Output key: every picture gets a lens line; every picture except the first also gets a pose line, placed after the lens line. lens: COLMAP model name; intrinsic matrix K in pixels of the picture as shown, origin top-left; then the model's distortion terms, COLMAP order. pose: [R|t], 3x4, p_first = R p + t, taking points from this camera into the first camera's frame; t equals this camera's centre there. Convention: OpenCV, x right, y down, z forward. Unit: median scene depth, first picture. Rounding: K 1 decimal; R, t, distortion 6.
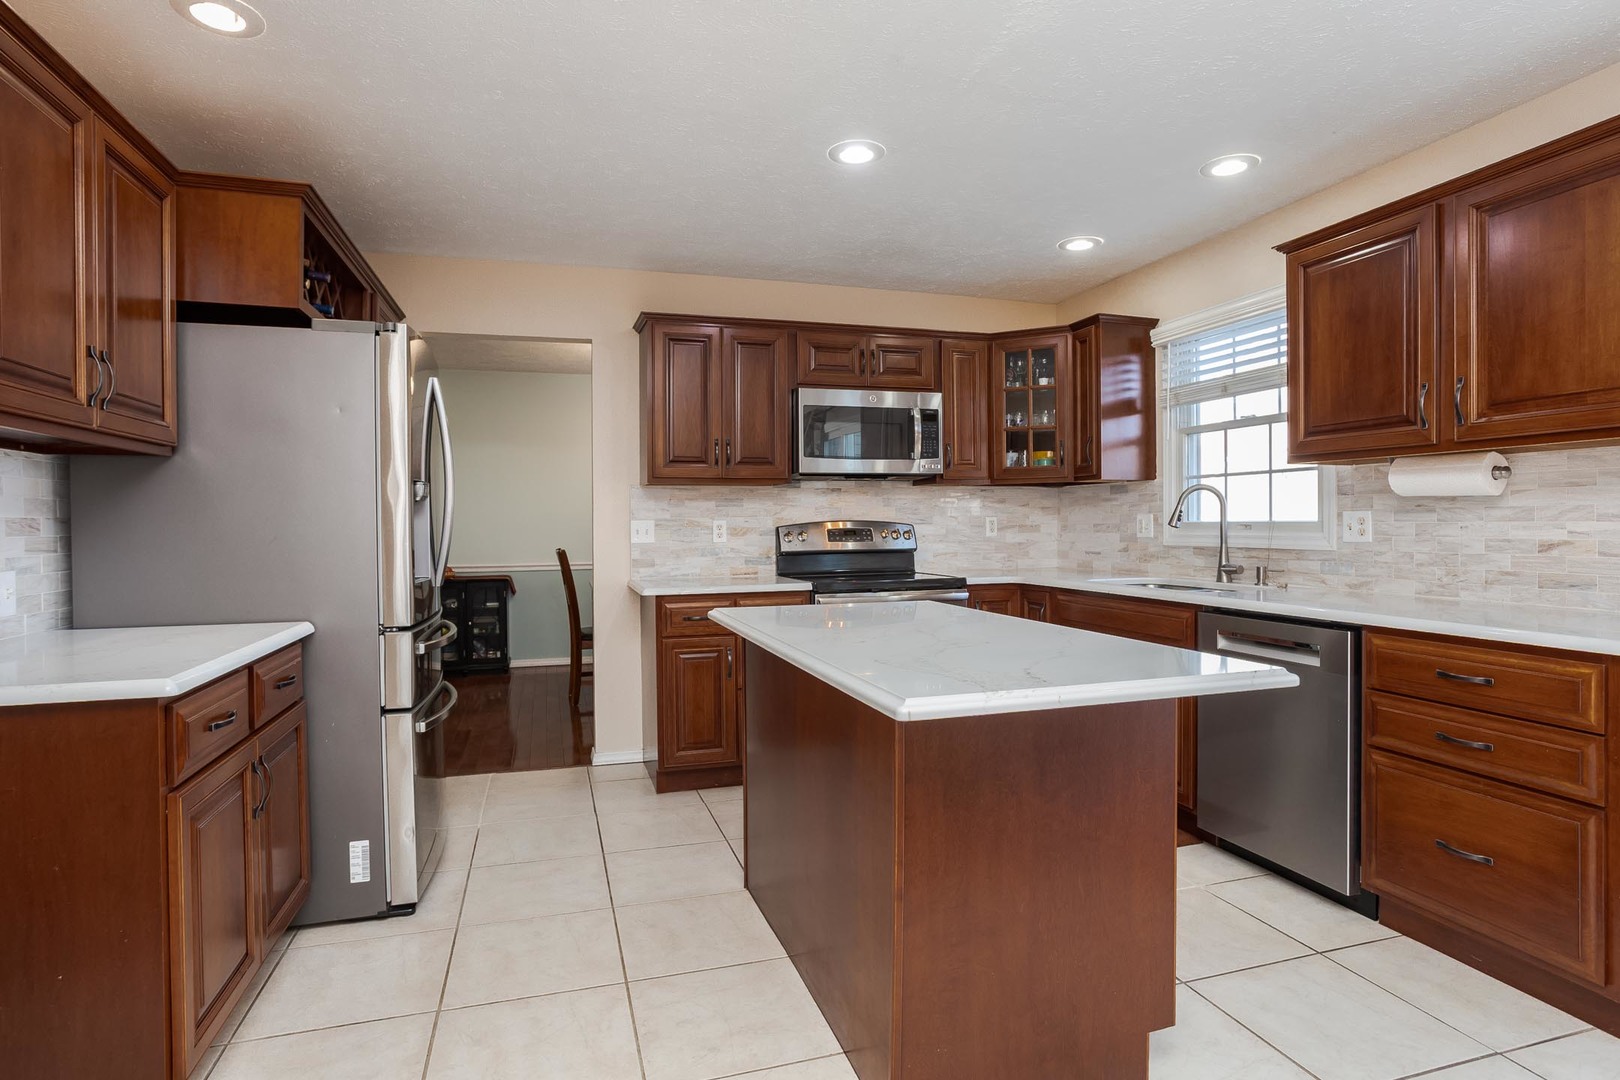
lens RADIAL K [[886.1, 0, 814.0], [0, 886.1, 526.1], [0, 0, 1]] dist [-0.032668, 0.016448]
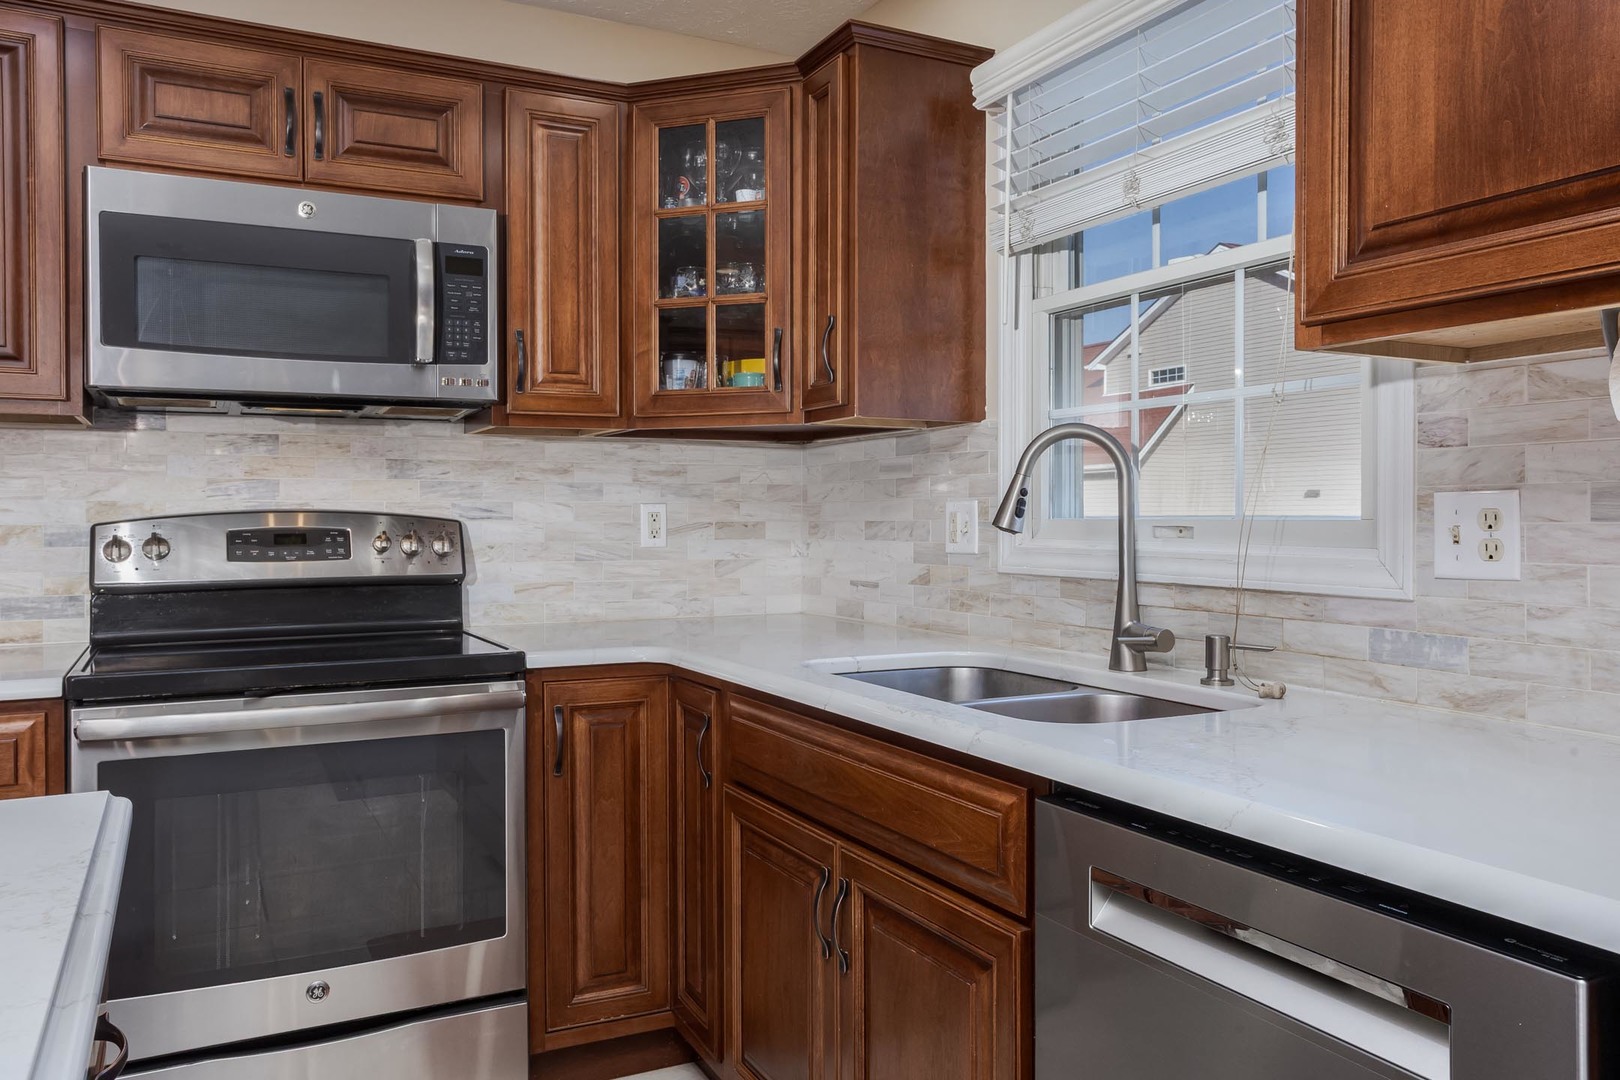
lens RADIAL K [[1206.1, 0, 812.7], [0, 1206.1, 517.5], [0, 0, 1]] dist [-0.021026, 0.025422]
pose [[0.986132, 0.005597, 0.165866, 0.202038], [-0.005243, 0.999983, -0.002571, -0.002792], [-0.165878, 0.001665, 0.986145, 0.418272]]
